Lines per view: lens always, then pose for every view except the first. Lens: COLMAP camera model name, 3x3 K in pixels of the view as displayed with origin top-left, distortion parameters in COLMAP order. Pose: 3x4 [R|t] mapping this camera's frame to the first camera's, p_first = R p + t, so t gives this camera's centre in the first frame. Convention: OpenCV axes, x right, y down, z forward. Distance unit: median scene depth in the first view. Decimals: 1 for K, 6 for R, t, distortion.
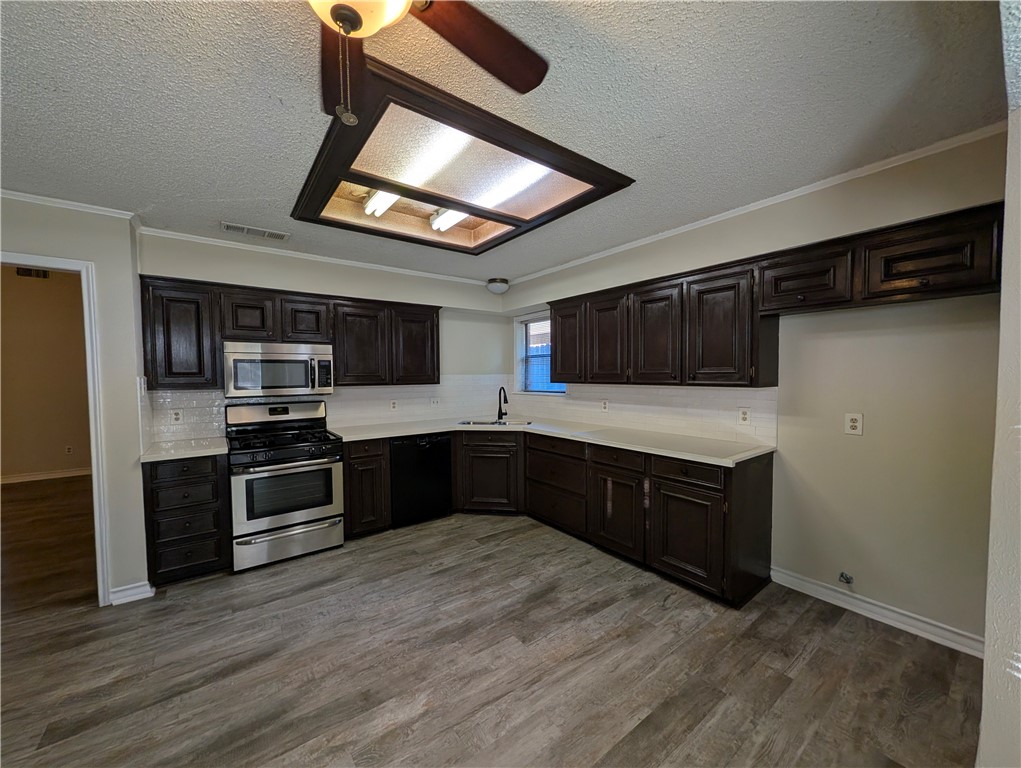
lens RADIAL K [[392.5, 0, 511.9], [0, 392.5, 389.6], [0, 0, 1]] dist [-0.001757, 0.000316]
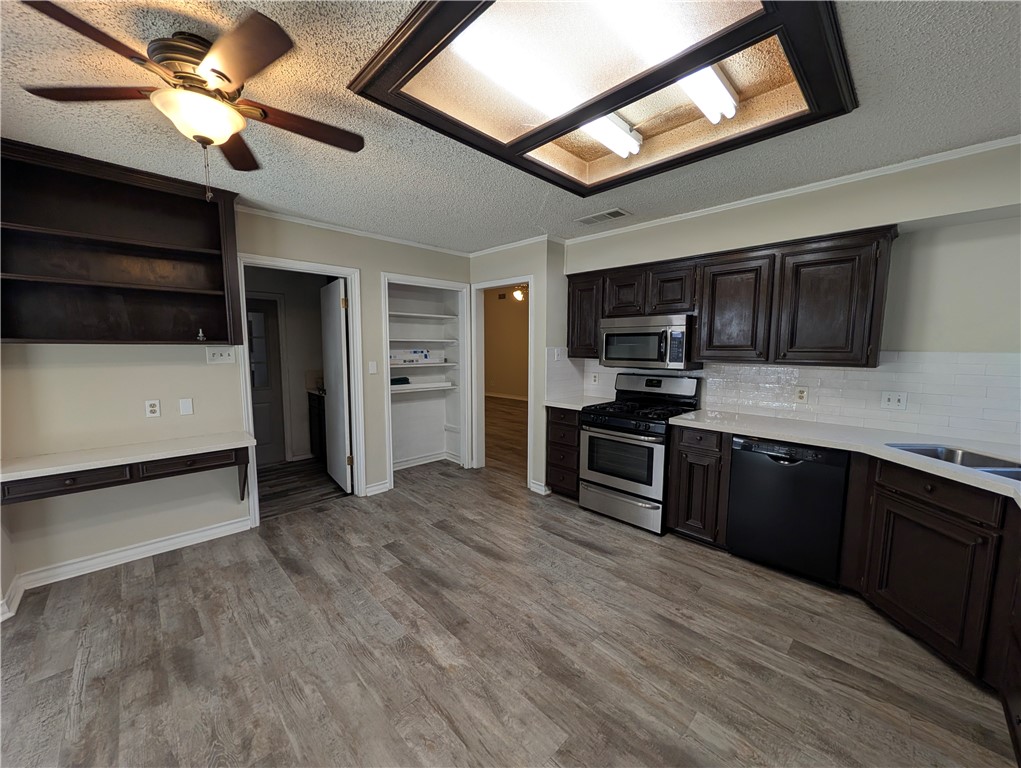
lens RADIAL K [[392.5, 0, 511.9], [0, 392.5, 389.6], [0, 0, 1]] dist [-0.001757, 0.000316]
pose [[0.130072, 0.114367, -0.984887, 0.472678], [-0.048795, 0.992860, 0.108849, -0.028635], [0.990303, 0.033899, 0.134723, 0.634397]]
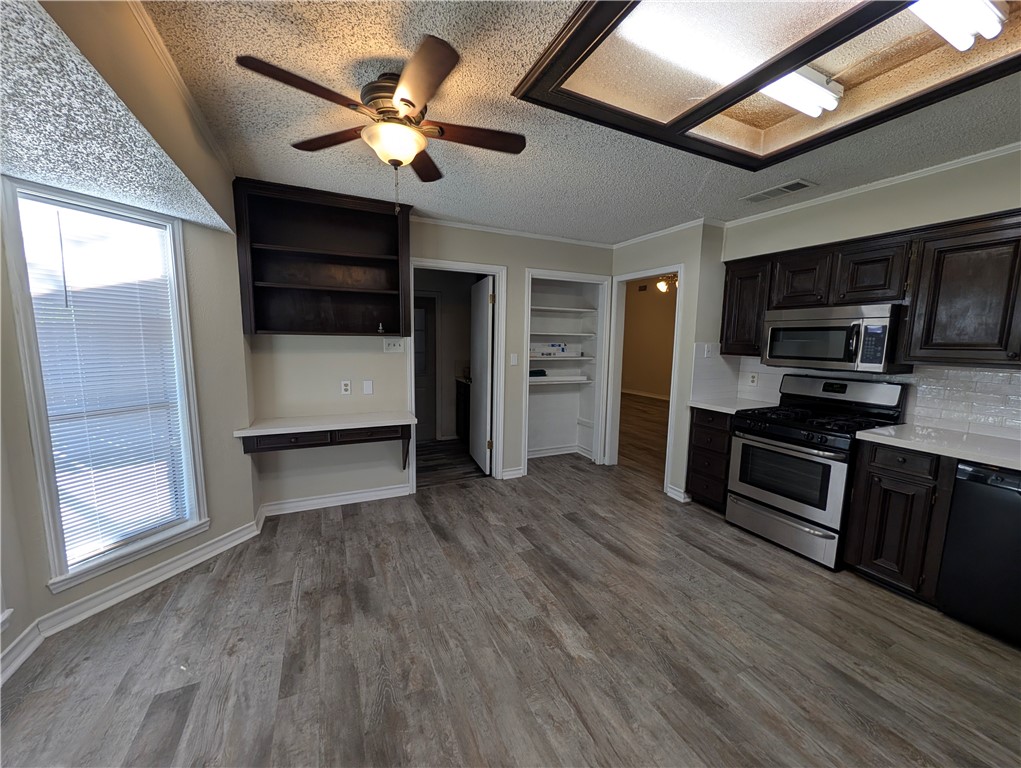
lens RADIAL K [[392.5, 0, 511.9], [0, 392.5, 389.6], [0, 0, 1]] dist [-0.001757, 0.000316]
pose [[-0.201081, 0.127473, -0.971245, 0.475013], [-0.058251, 0.988186, 0.141756, -0.026893], [0.977841, 0.085081, -0.191281, 0.613743]]
